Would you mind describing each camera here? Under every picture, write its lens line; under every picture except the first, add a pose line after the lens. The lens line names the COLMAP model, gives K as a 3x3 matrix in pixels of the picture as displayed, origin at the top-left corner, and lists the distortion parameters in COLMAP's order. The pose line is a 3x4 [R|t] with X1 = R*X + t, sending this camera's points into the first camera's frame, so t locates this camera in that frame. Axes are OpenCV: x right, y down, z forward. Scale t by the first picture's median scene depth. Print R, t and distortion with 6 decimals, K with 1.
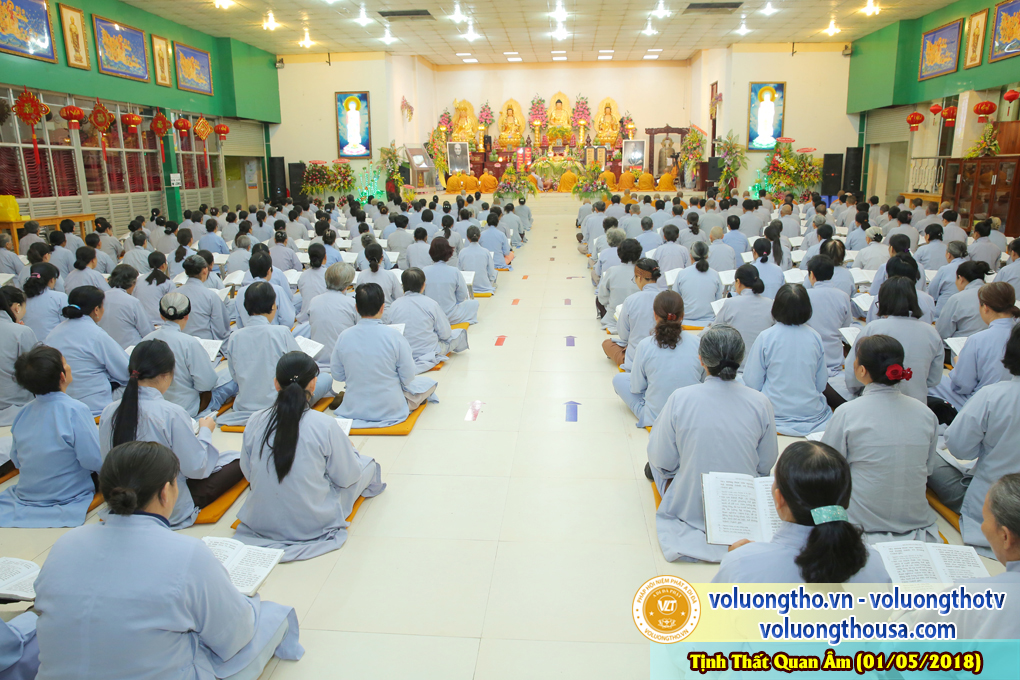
lens RADIAL K [[728.3, 0, 504.6], [0, 728.3, 342.2], [0, 0, 1]] dist [-0.076838, 0.048503]
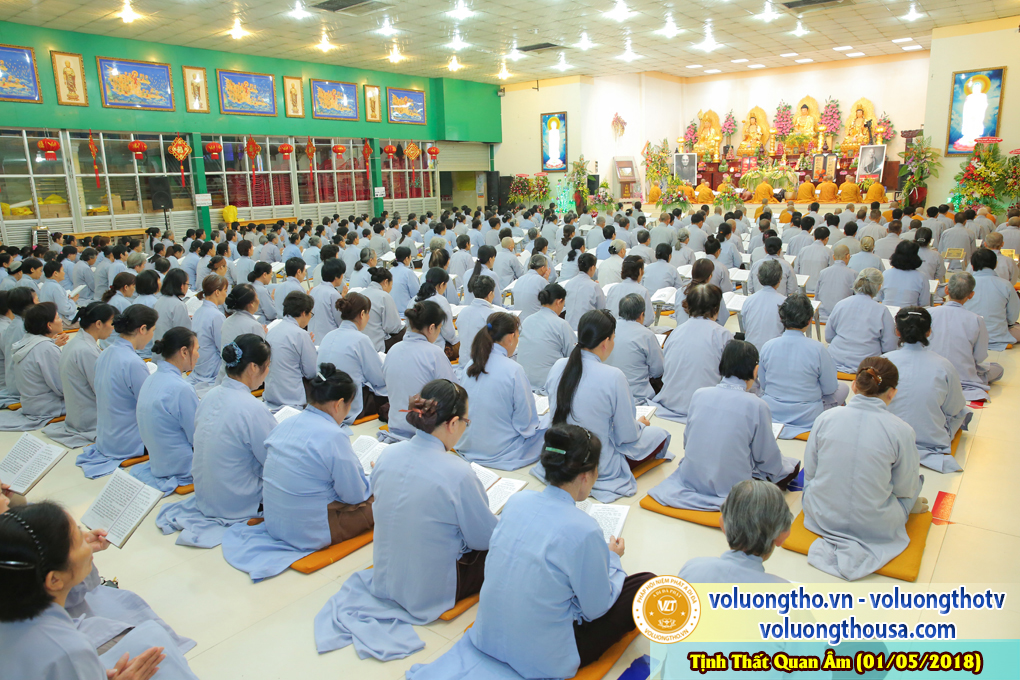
lens RADIAL K [[728.3, 0, 496.3], [0, 728.3, 334.7], [0, 0, 1]] dist [-0.076838, 0.048503]
pose [[0.822918, 0.103200, -0.558709, 0.376490], [-0.114337, 0.993328, 0.015073, -0.009980], [0.556536, 0.051478, 0.829227, 0.030540]]
